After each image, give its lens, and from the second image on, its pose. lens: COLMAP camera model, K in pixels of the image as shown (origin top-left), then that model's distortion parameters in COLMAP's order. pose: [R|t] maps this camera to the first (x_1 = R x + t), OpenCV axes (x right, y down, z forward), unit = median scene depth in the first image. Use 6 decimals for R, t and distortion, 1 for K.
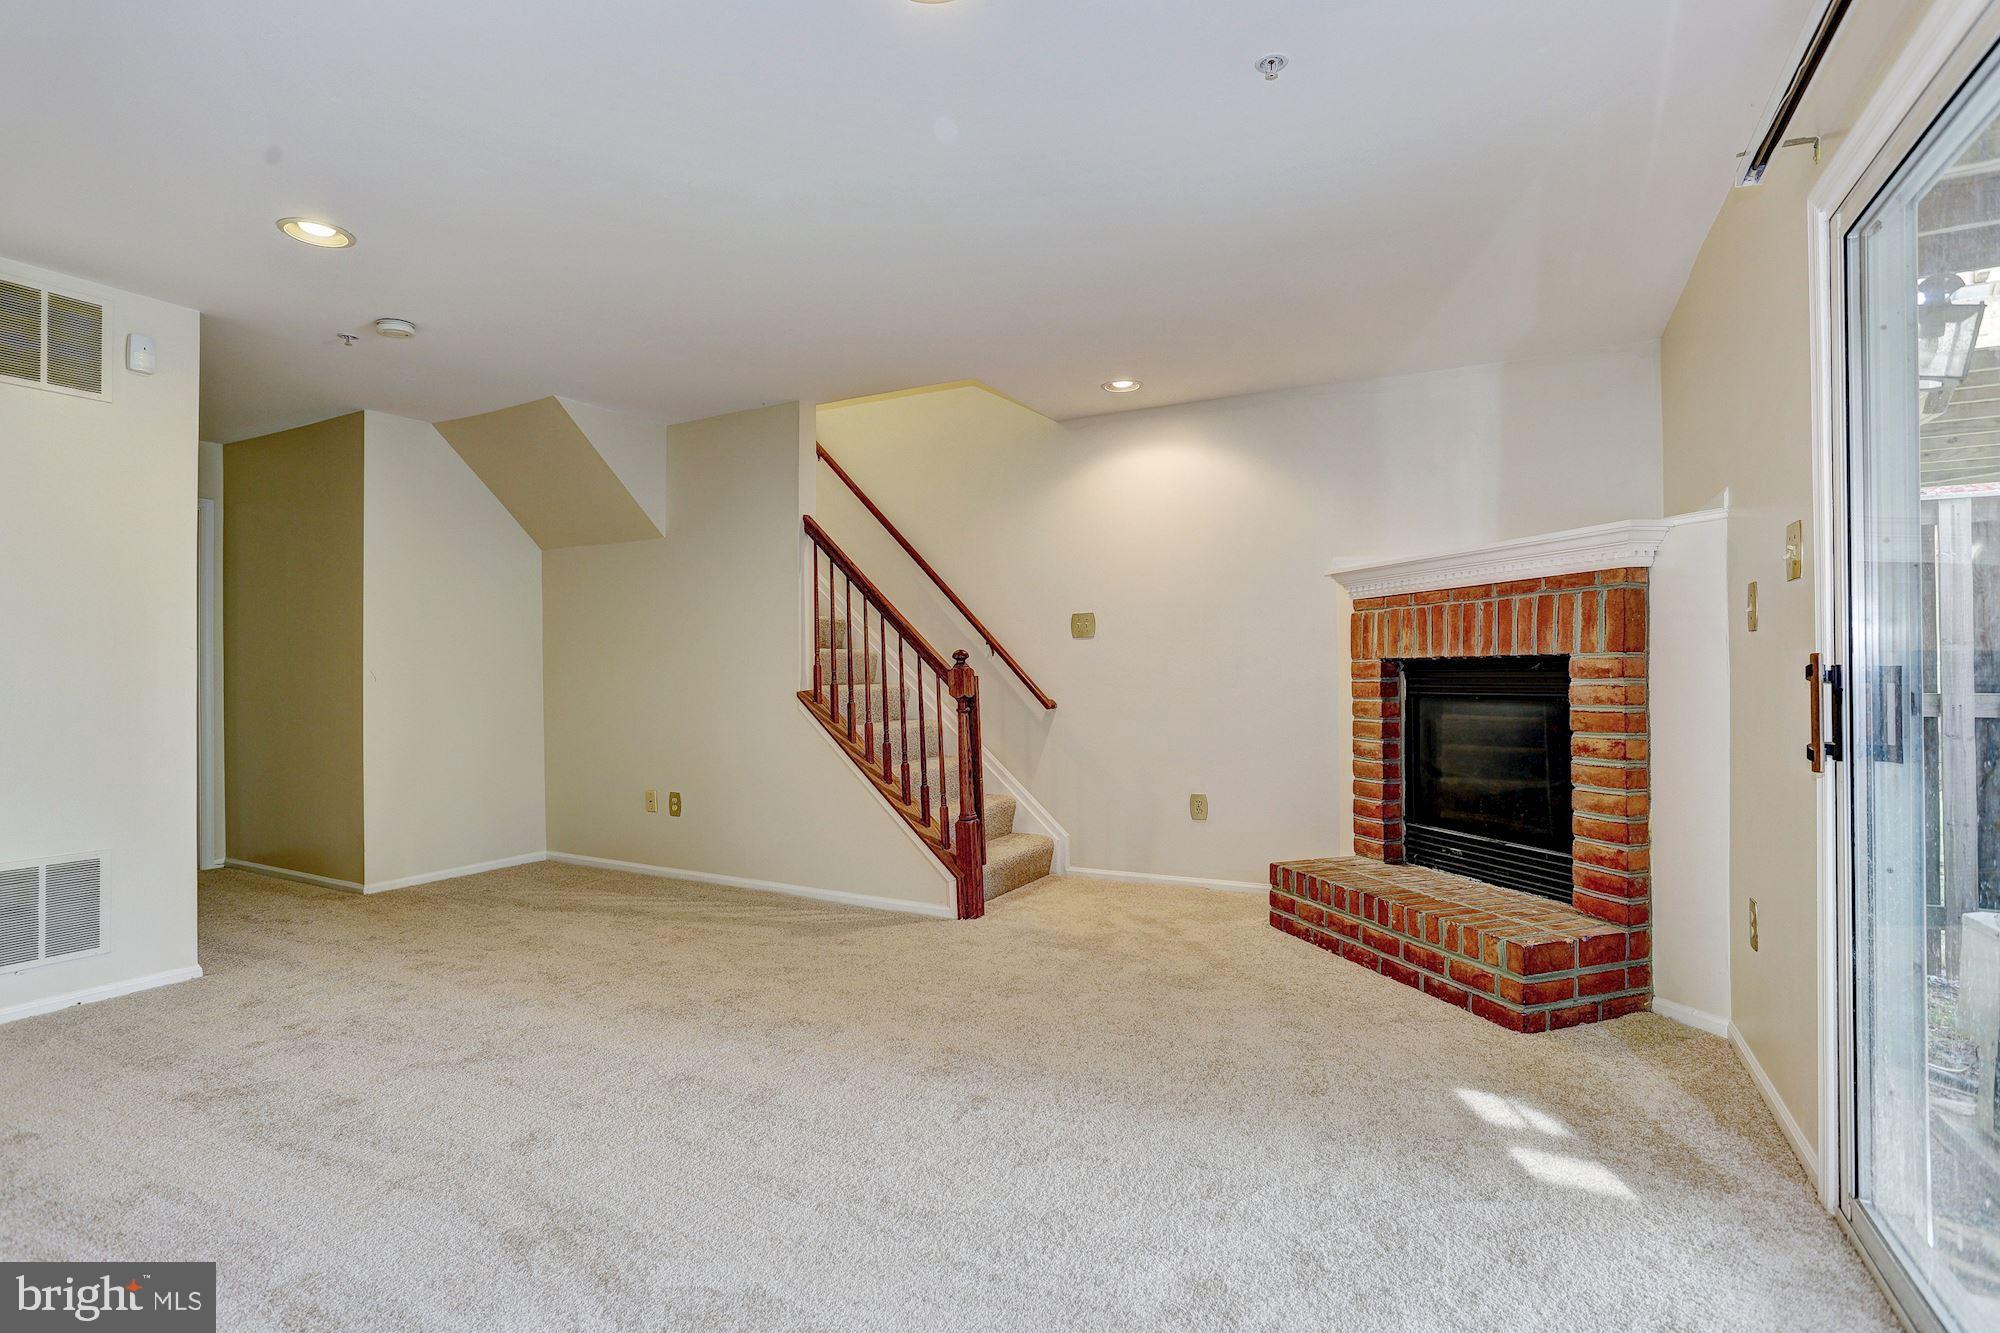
lens RADIAL K [[1013.5, 0, 1000.0], [0, 1013.5, 666.5], [0, 0, 1]] dist [-0.001958, 0.038756]
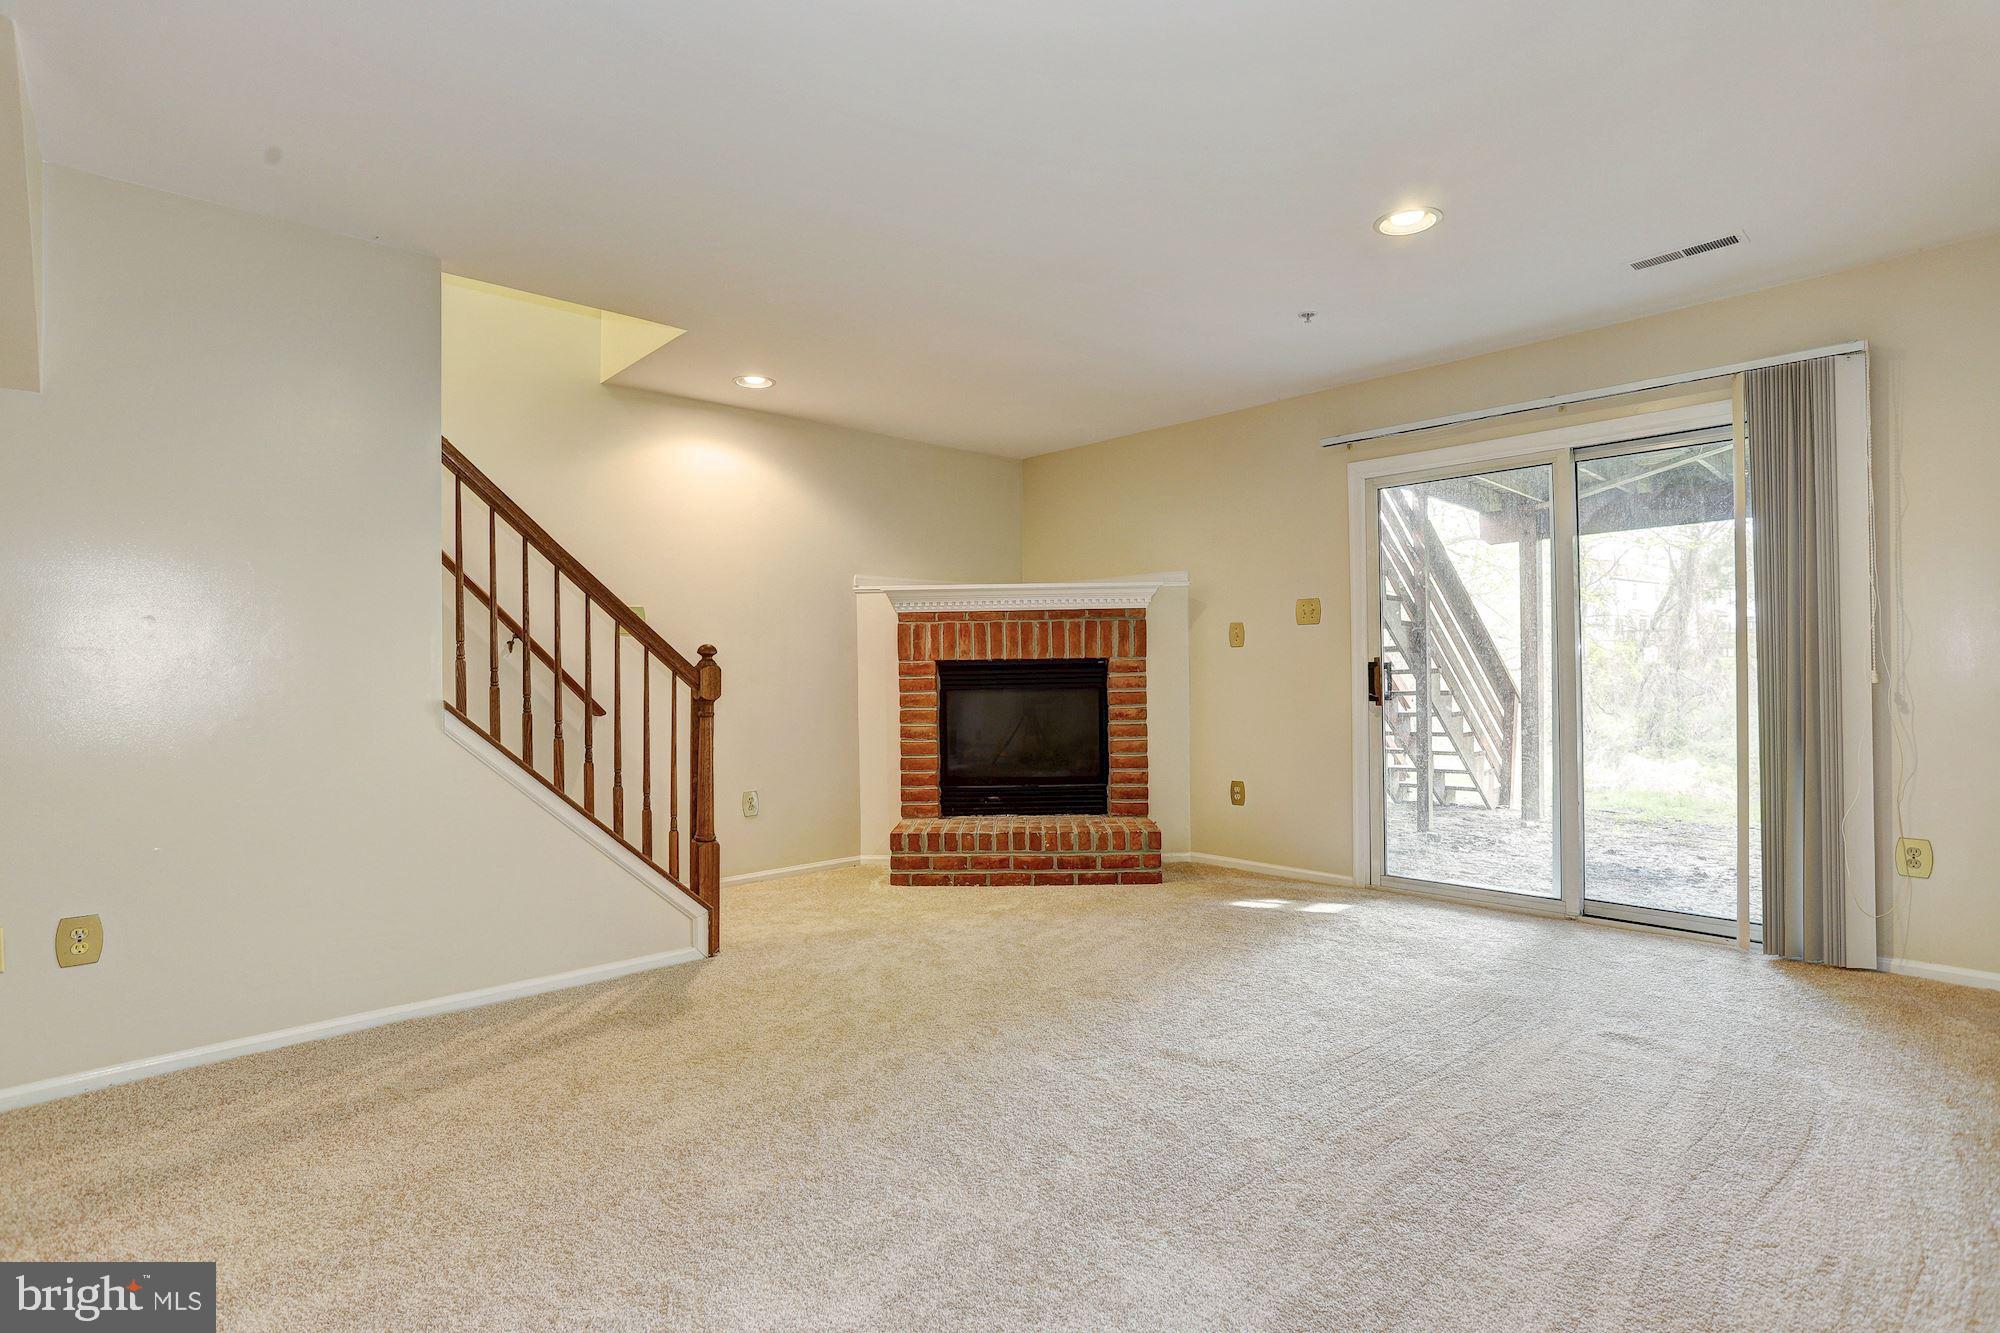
lens RADIAL K [[975.1, 0, 993.0], [0, 975.1, 665.8], [0, 0, 1]] dist [-0.063336, 0.034773]
pose [[0.318542, 0.009112, 0.947865, -0.844033], [0.005921, 0.999915, -0.011602, 0.015352], [-0.947890, 0.009308, 0.318461, 0.583464]]
